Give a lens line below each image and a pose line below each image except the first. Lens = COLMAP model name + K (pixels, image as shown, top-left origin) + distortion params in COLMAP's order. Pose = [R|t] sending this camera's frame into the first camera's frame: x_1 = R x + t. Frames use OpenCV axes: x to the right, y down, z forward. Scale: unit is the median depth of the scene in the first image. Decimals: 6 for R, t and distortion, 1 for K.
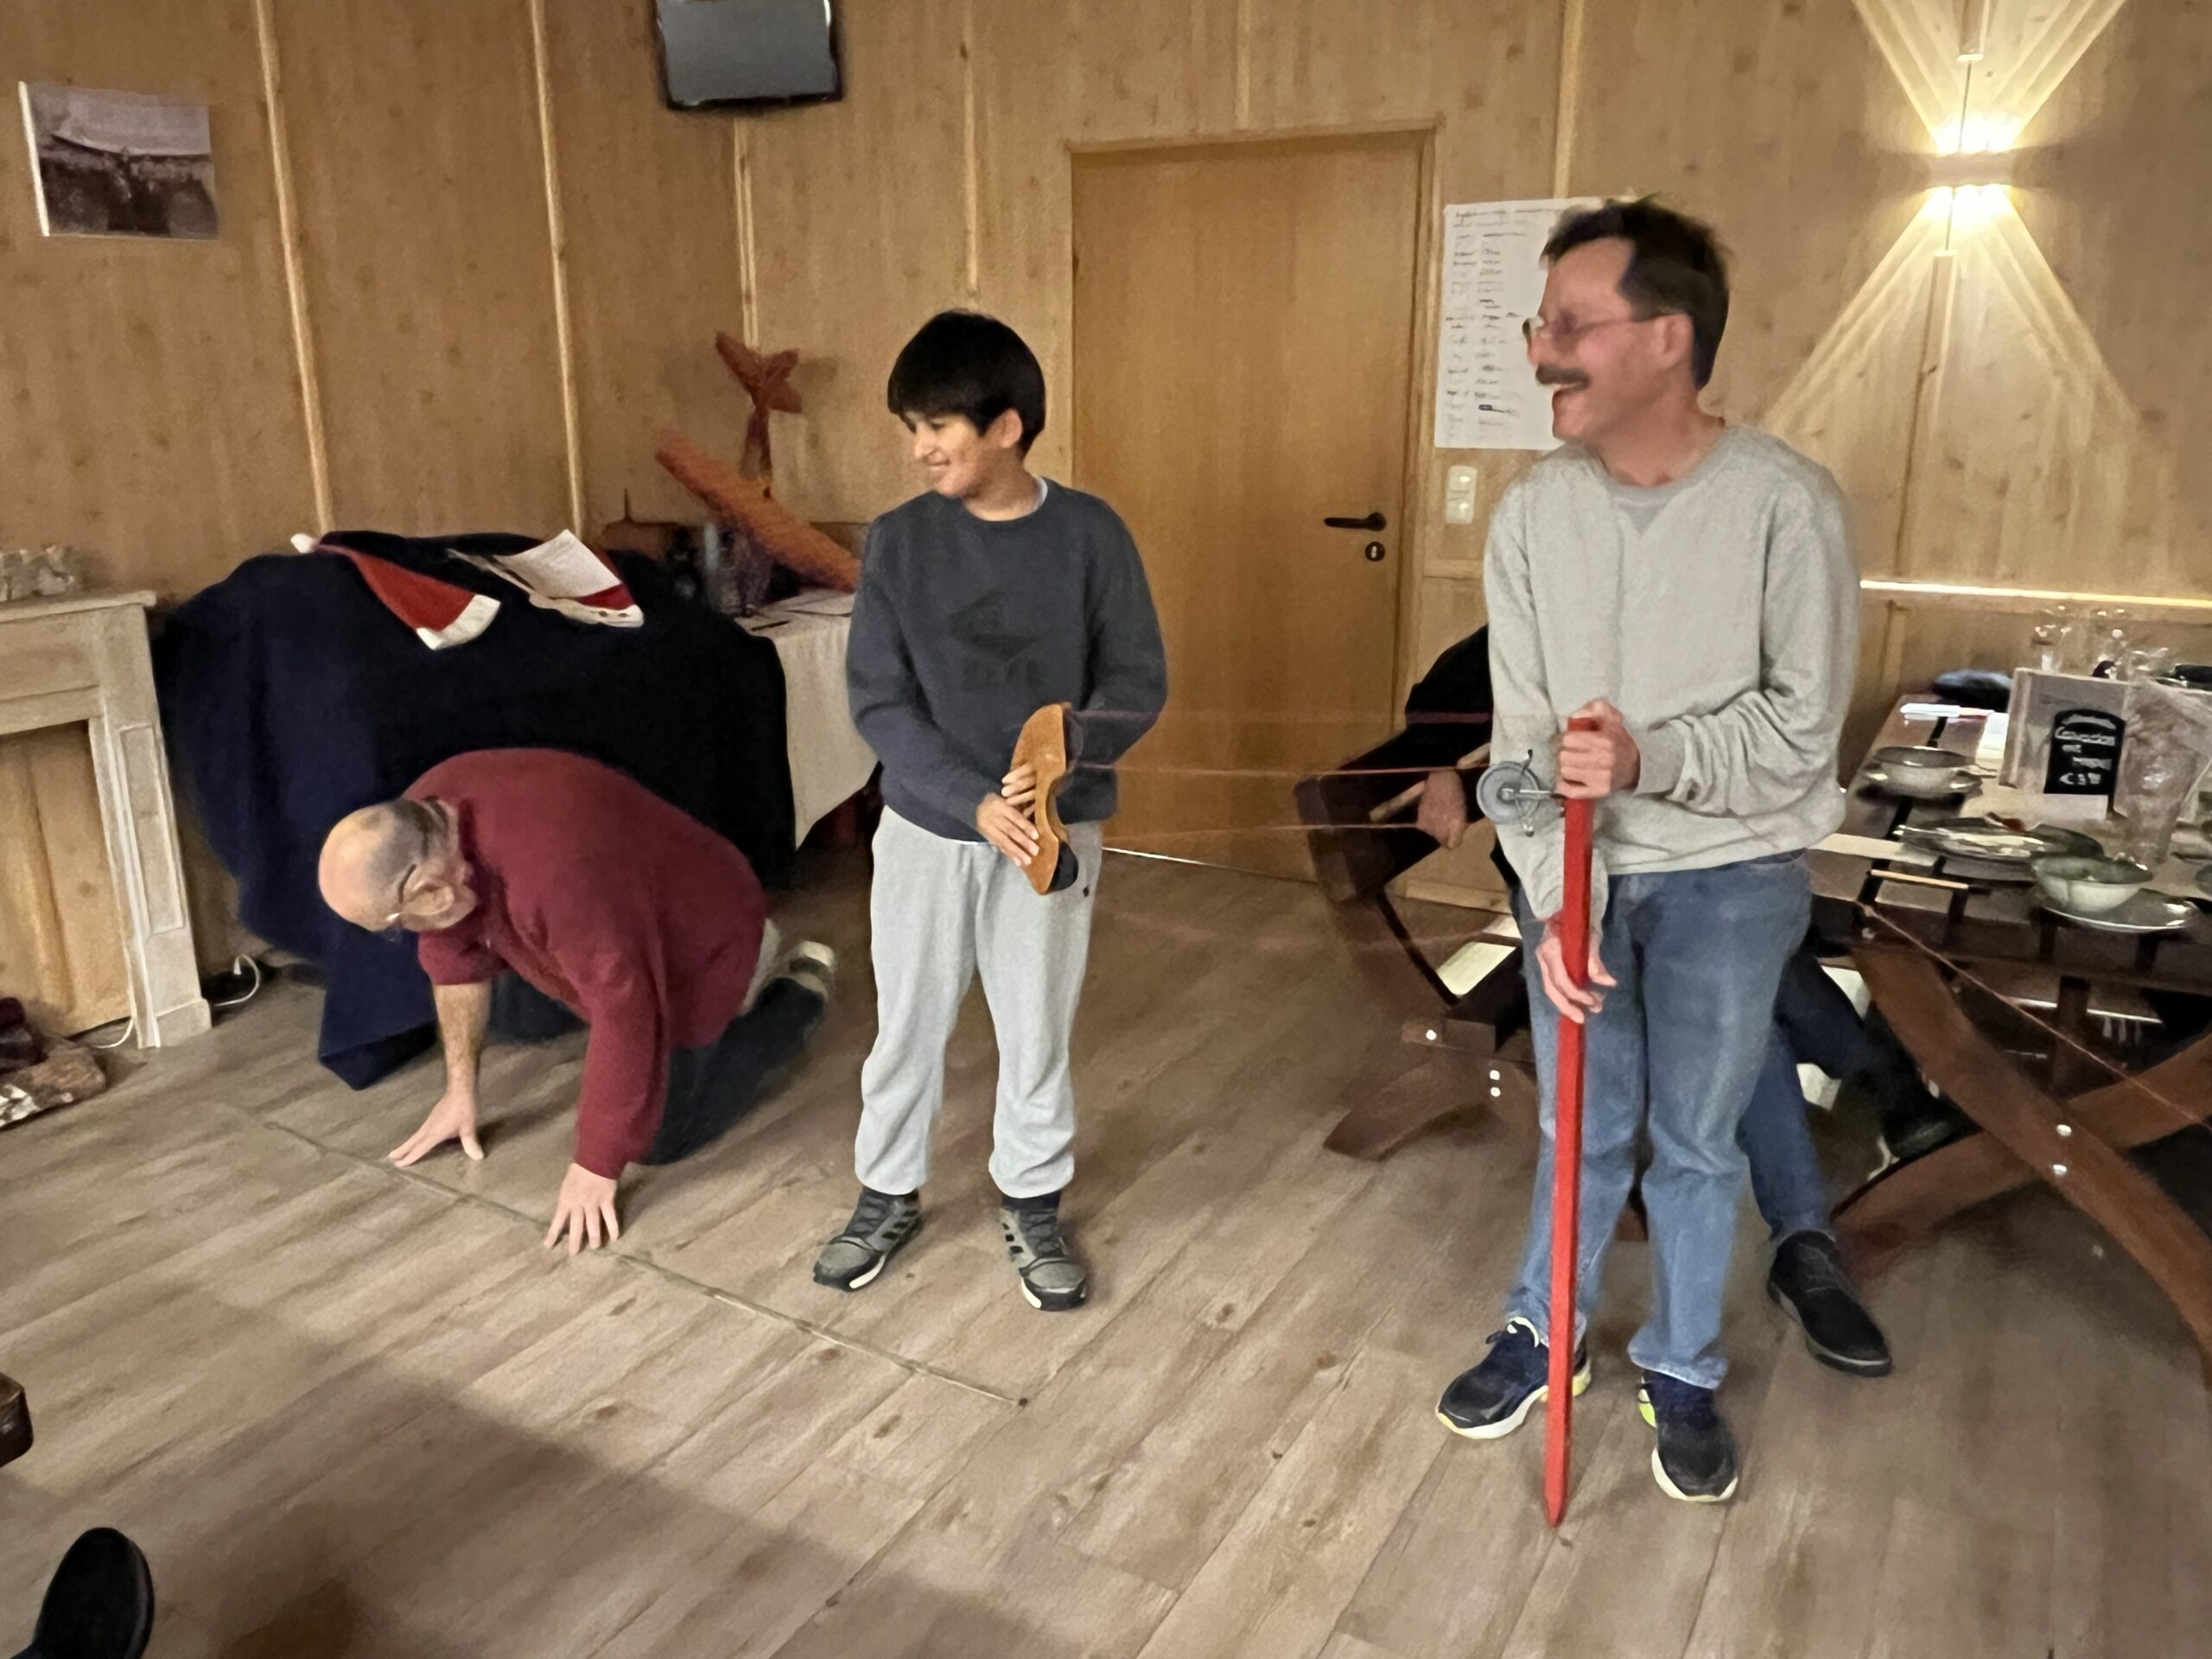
lens RADIAL K [[1665.9, 0, 1085.8], [0, 1665.9, 838.1], [0, 0, 1]] dist [-0.001969, -0.013572]
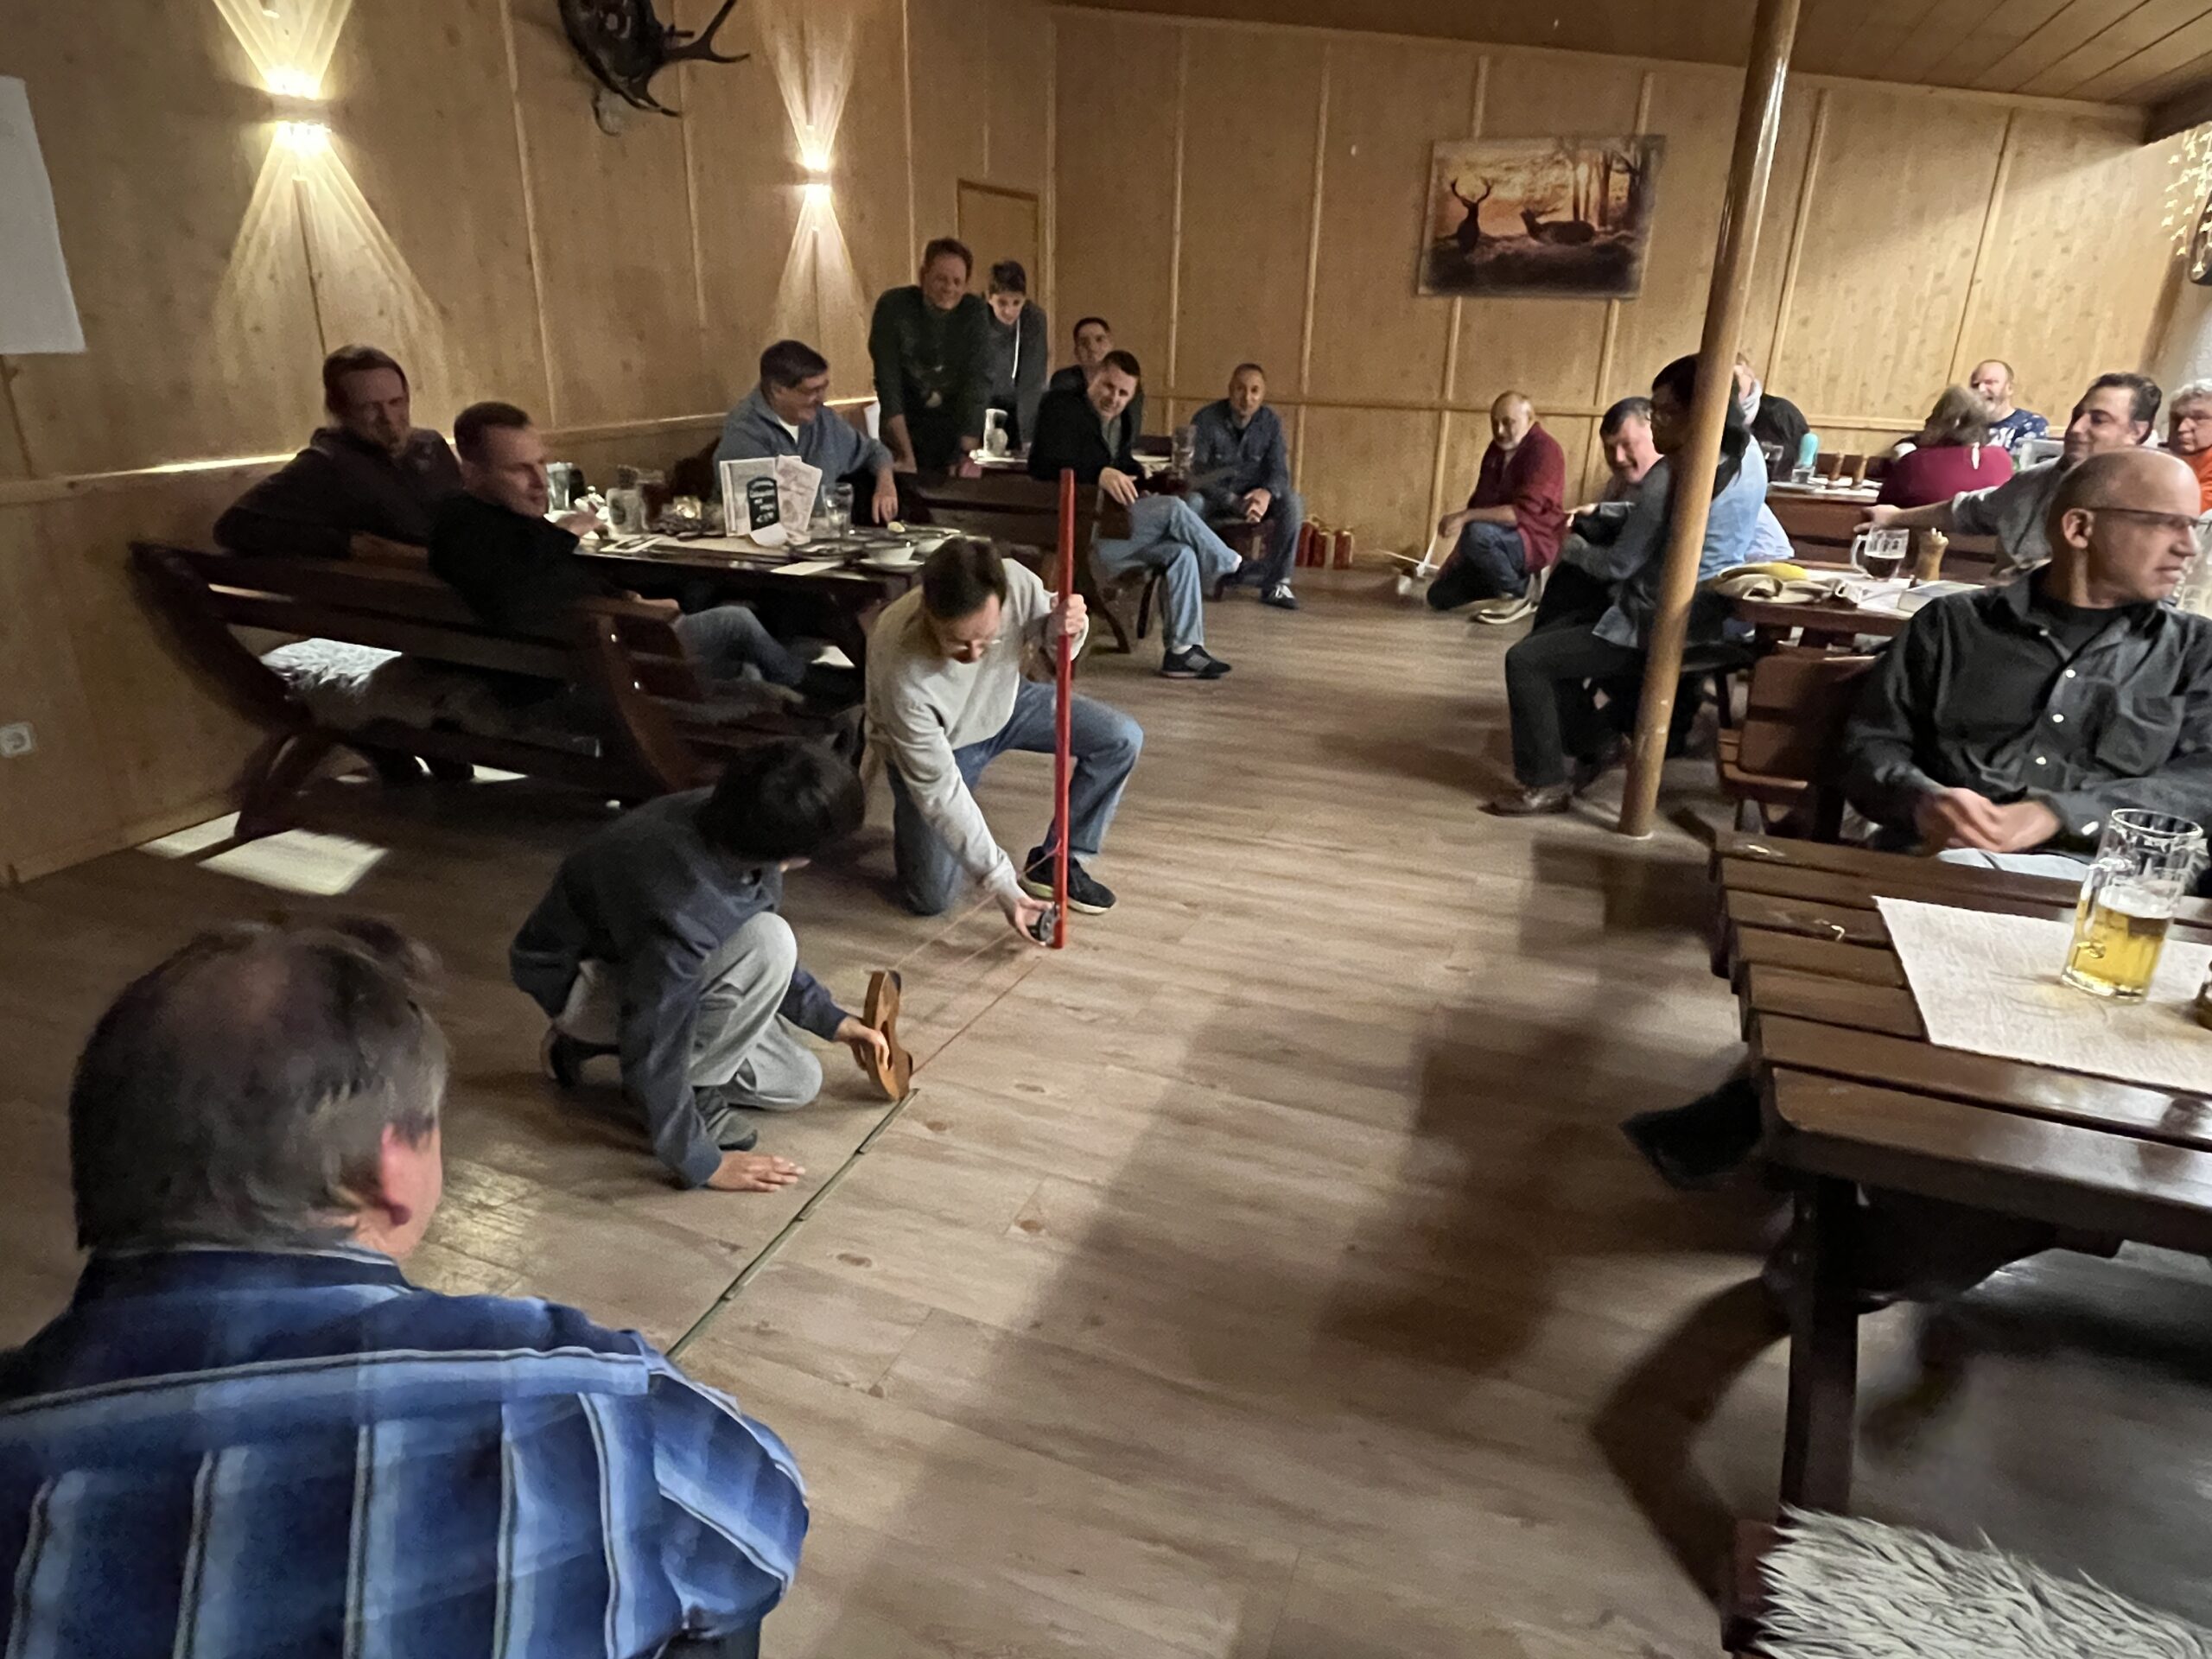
lens RADIAL K [[1329.7, 0, 1099.7], [0, 1329.7, 825.9], [0, 0, 1]] dist [0.001399, -0.007828]
pose [[-0.140716, -0.356533, 0.923625, -0.669382], [0.252690, 0.889076, 0.381695, -0.146141], [-0.957260, 0.287101, -0.035015, 0.594226]]
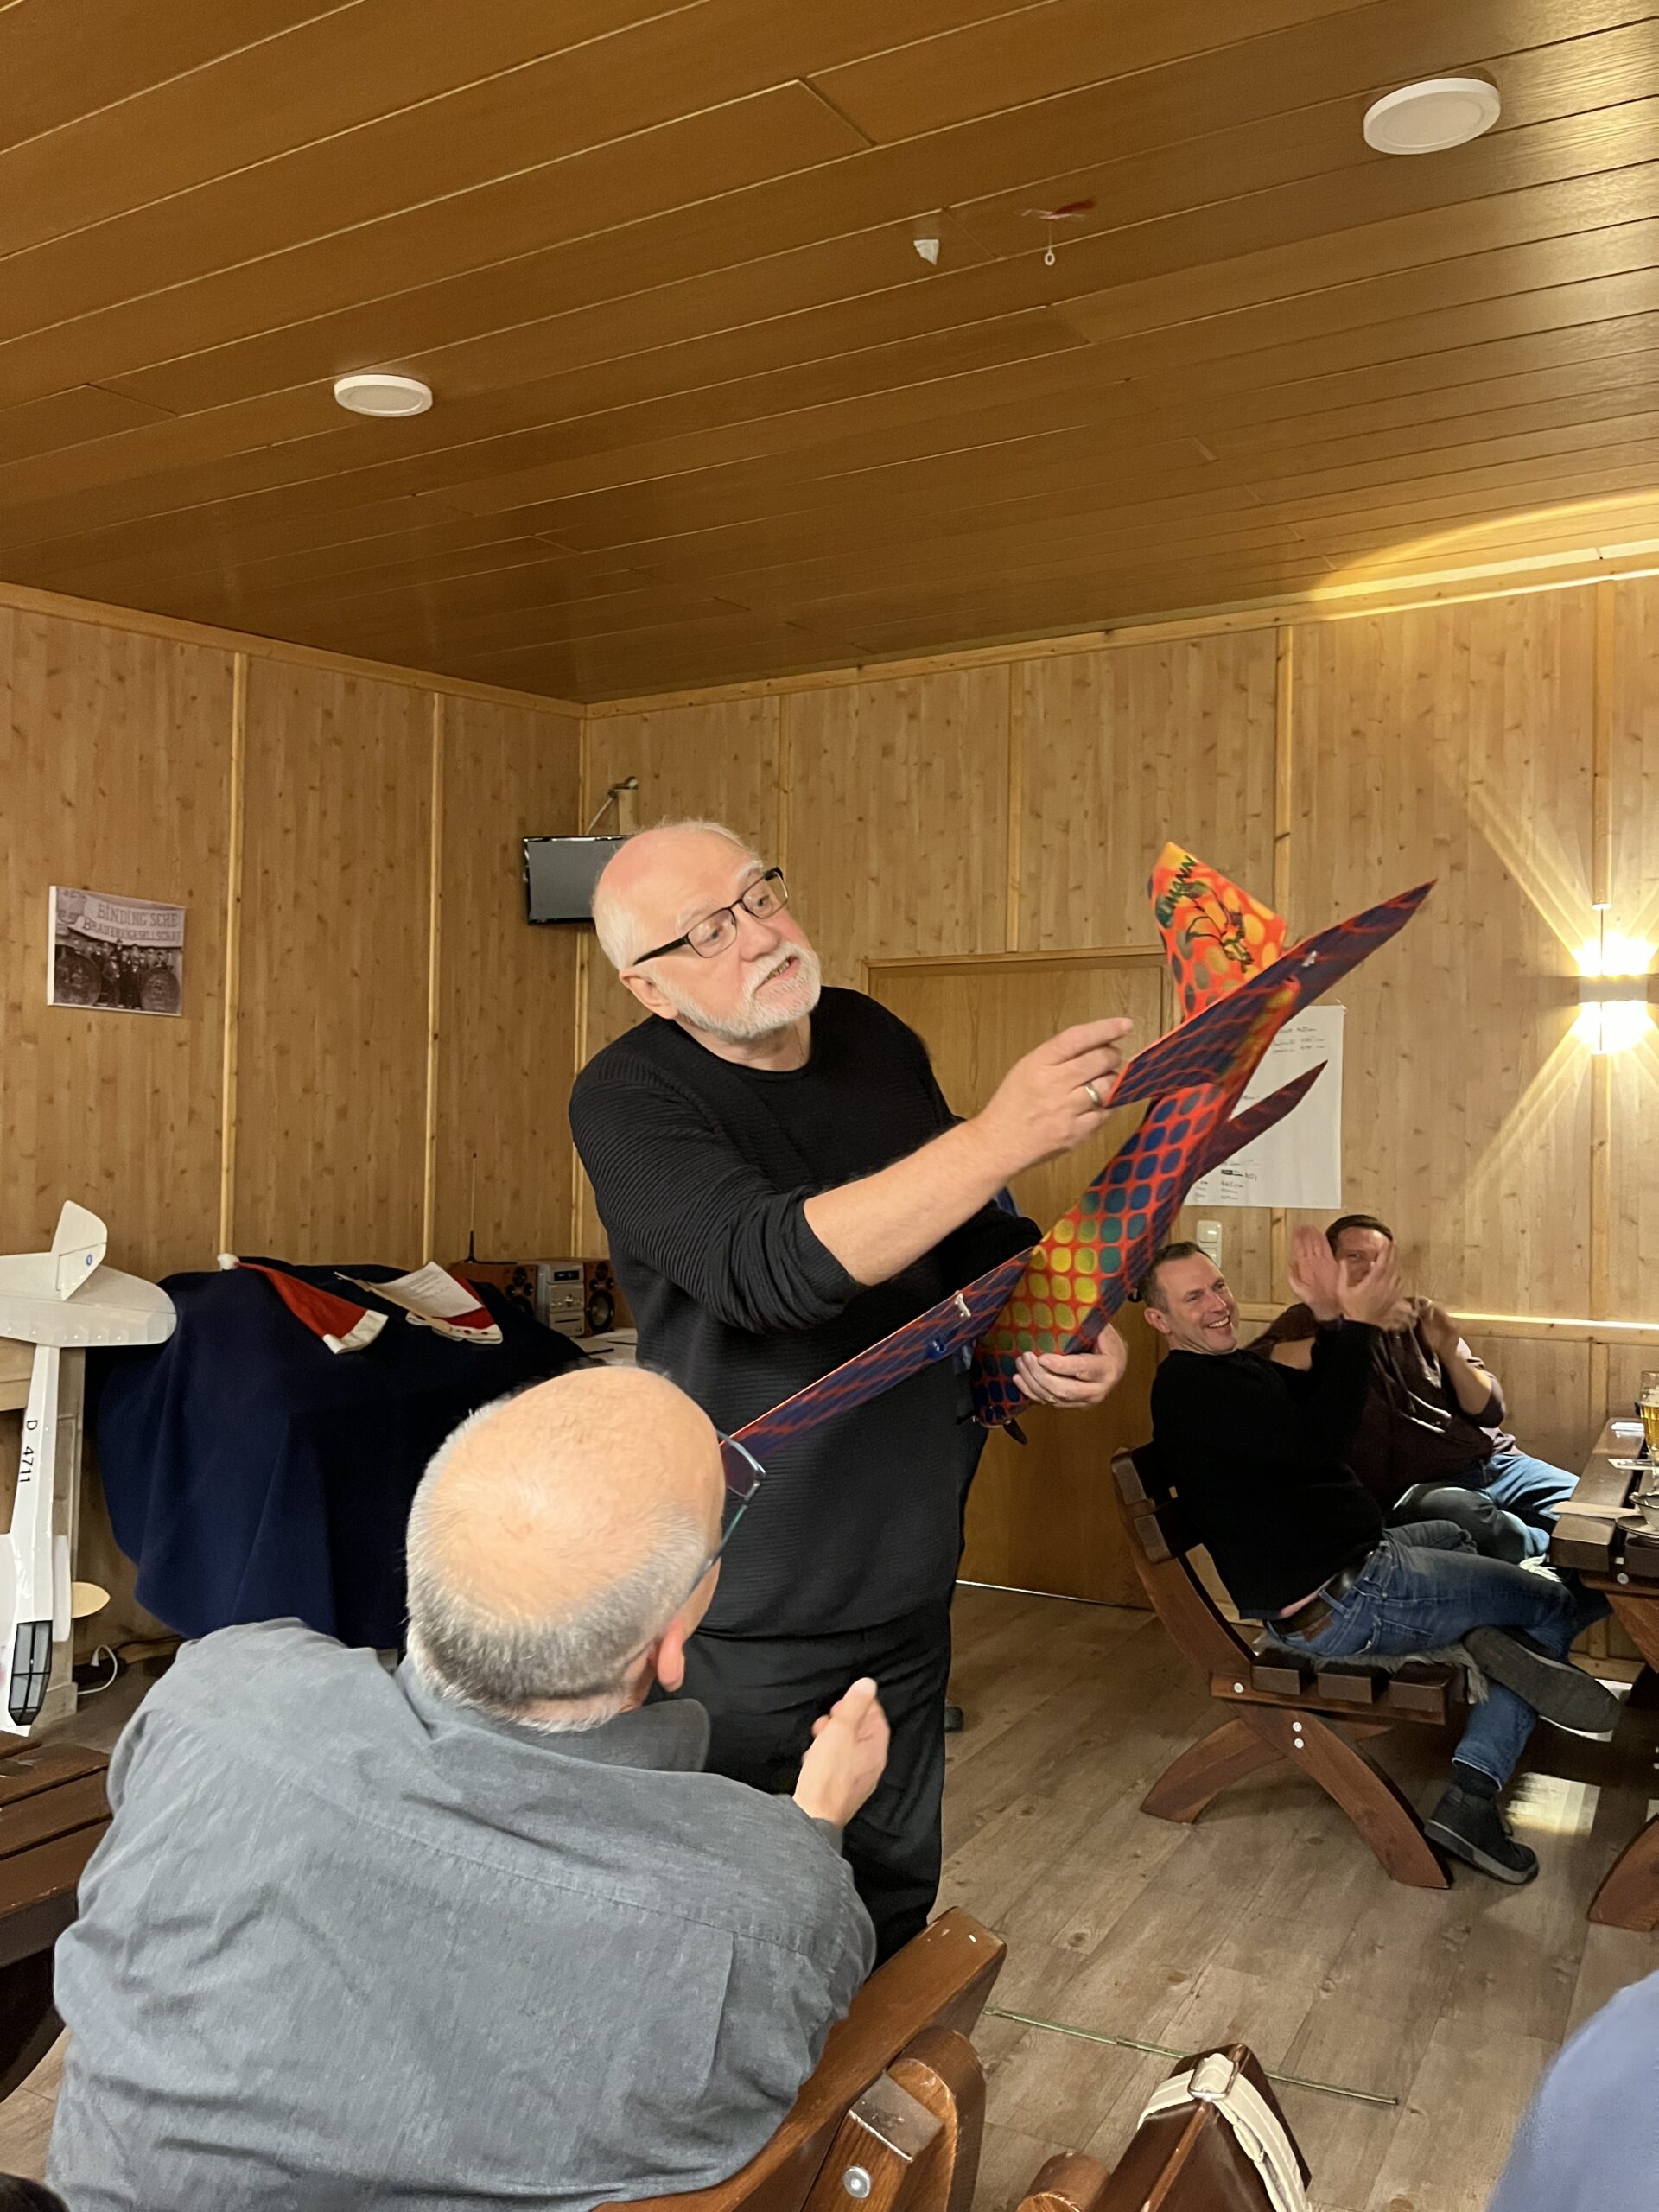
lens RADIAL K [[1672.4, 0, 831.9], [0, 1672.4, 1126.4], [0, 0, 1]] dist [0.052039, -0.076230]
pose [[0.999354, 0.018969, 0.030510, -0.088148], [-0.009054, 0.954811, -0.297075, 0.076063], [-0.034766, 0.296607, 0.954367, -0.154958]]
